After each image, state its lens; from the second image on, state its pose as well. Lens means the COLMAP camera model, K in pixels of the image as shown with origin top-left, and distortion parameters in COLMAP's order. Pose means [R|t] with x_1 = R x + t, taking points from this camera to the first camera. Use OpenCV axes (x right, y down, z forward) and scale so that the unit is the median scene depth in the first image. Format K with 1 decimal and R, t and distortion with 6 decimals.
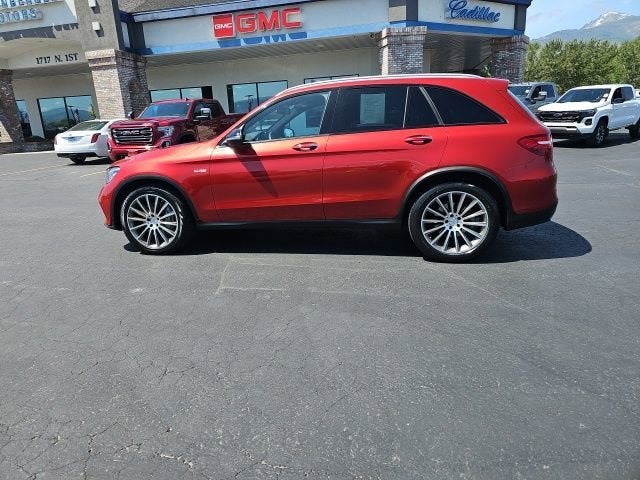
lens RADIAL K [[415.8, 0, 308.6], [0, 415.8, 234.3], [0, 0, 1]] dist [0.056991, -0.045159]
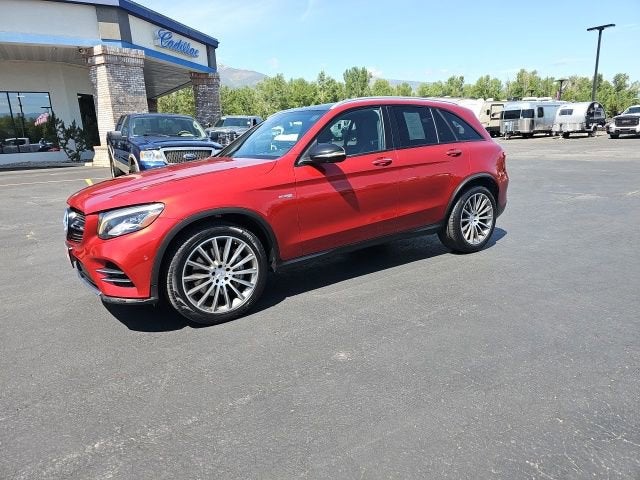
lens RADIAL K [[415.8, 0, 315.6], [0, 415.8, 234.1], [0, 0, 1]] dist [0.056991, -0.045159]
pose [[0.701936, -0.143318, 0.697672, -0.218033], [0.189600, 0.981801, 0.010926, -0.022115], [-0.686540, 0.124609, 0.716334, 0.113213]]
